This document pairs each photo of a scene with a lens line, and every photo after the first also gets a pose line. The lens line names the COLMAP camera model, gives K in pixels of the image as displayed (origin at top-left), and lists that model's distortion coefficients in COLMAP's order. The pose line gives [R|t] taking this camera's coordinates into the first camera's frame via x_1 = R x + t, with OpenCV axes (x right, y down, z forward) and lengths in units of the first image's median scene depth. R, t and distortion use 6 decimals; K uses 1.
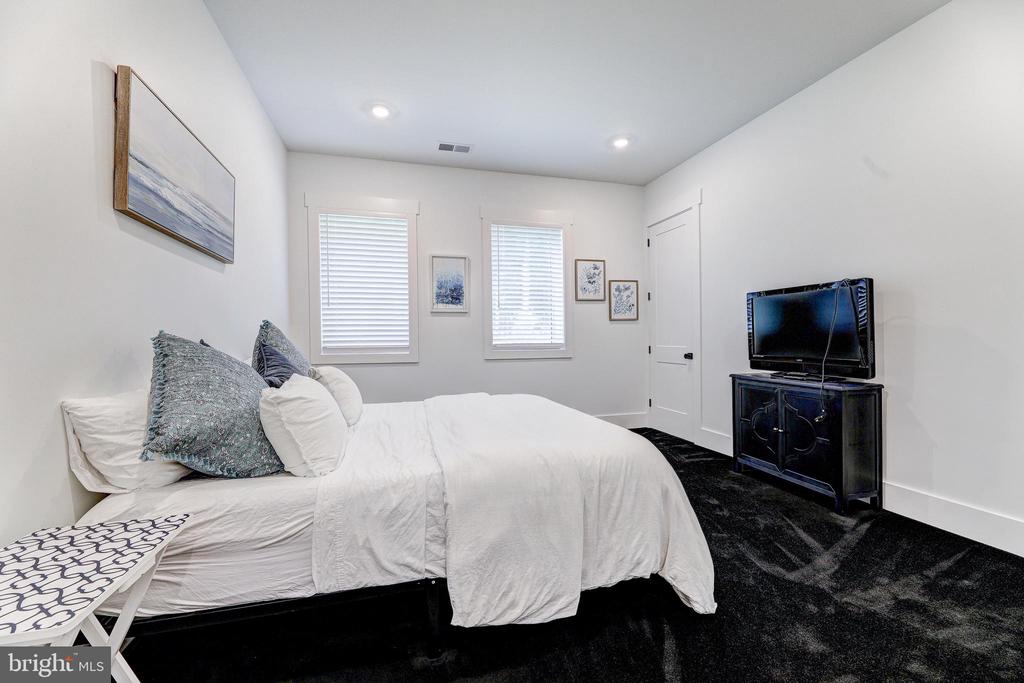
lens RADIAL K [[404.1, 0, 509.2], [0, 404.1, 336.4], [0, 0, 1]] dist [-0.001208, -0.000025]
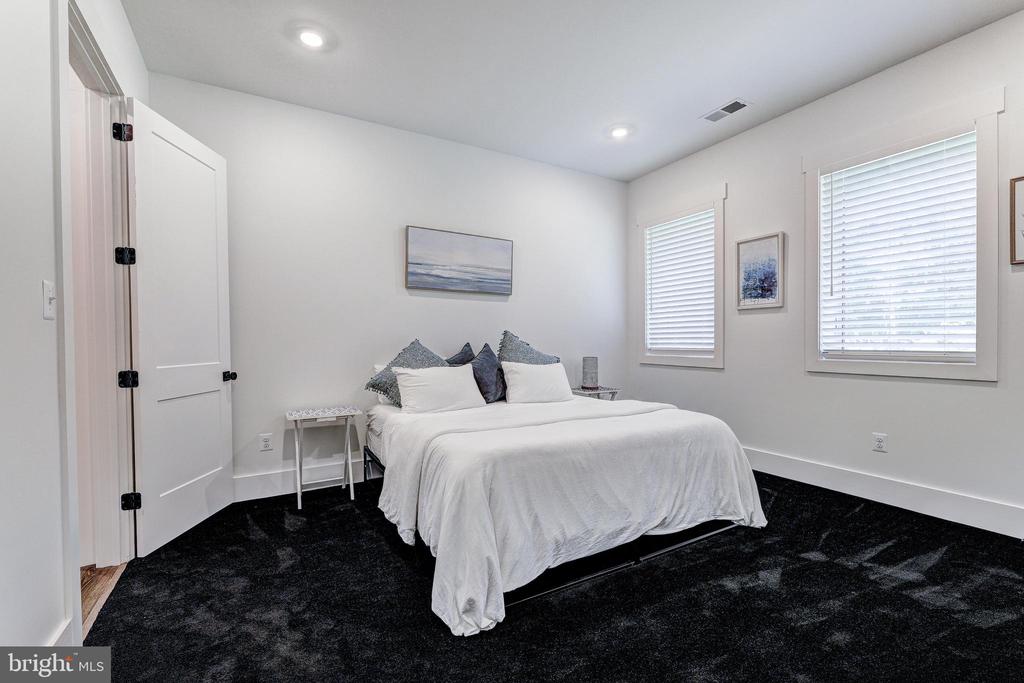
lens RADIAL K [[443.2, 0, 510.9], [0, 443.2, 346.7], [0, 0, 1]] dist [0.001123, -0.000122]
pose [[0.244538, 0.018112, -0.969471, 0.586075], [0.003728, 0.999801, 0.019619, -0.003300], [0.969633, -0.008412, 0.244422, 0.314784]]
